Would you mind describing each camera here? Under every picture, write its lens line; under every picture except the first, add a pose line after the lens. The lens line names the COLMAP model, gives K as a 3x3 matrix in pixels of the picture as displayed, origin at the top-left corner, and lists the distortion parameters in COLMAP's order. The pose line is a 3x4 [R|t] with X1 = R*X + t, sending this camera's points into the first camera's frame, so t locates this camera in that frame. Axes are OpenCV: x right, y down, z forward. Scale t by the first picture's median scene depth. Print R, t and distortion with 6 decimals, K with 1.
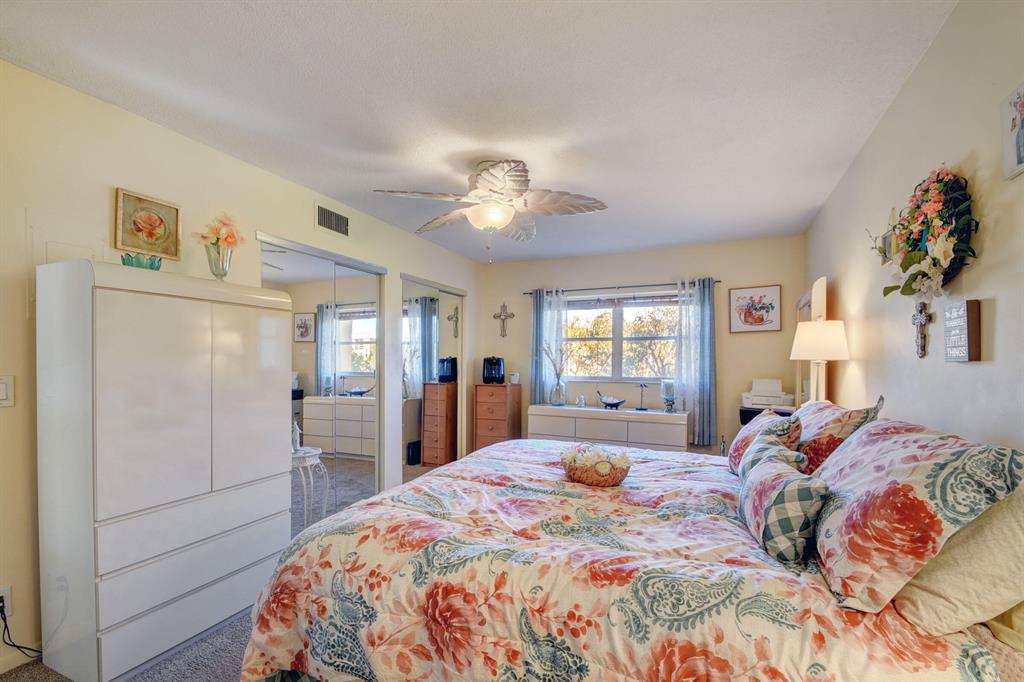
lens RADIAL K [[451.0, 0, 505.1], [0, 451.0, 367.7], [0, 0, 1]] dist [0.013573, -0.017559]
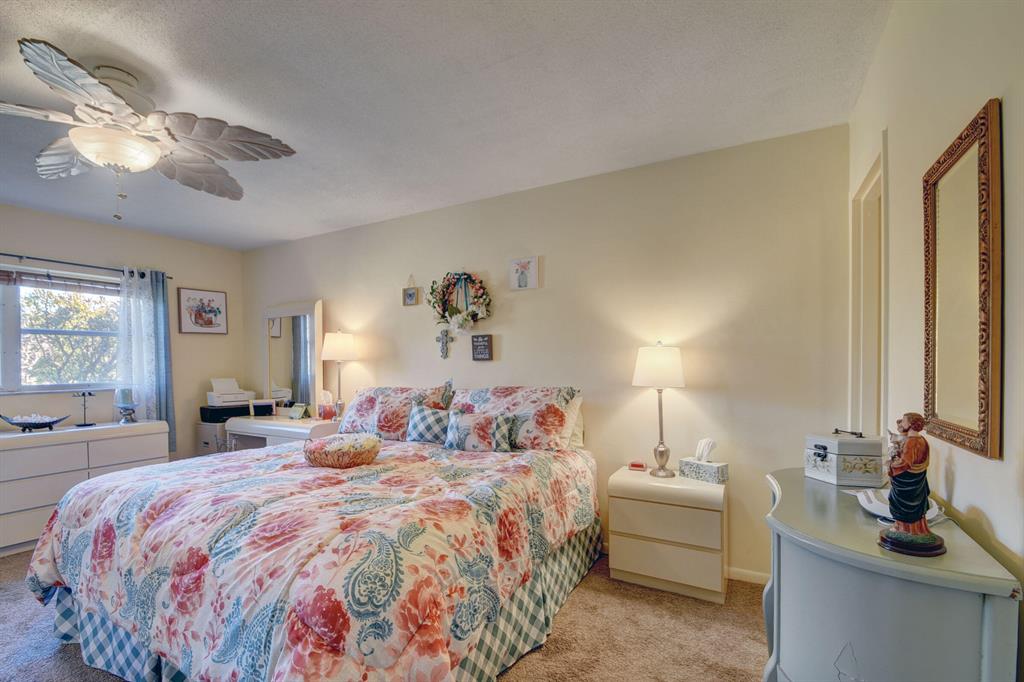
lens RADIAL K [[451.0, 0, 505.1], [0, 451.0, 367.7], [0, 0, 1]] dist [0.013573, -0.017559]
pose [[0.080228, -0.017490, 0.996623, -0.431363], [0.020581, 0.999662, 0.015887, -0.003430], [-0.996564, 0.019237, 0.080561, 0.236420]]
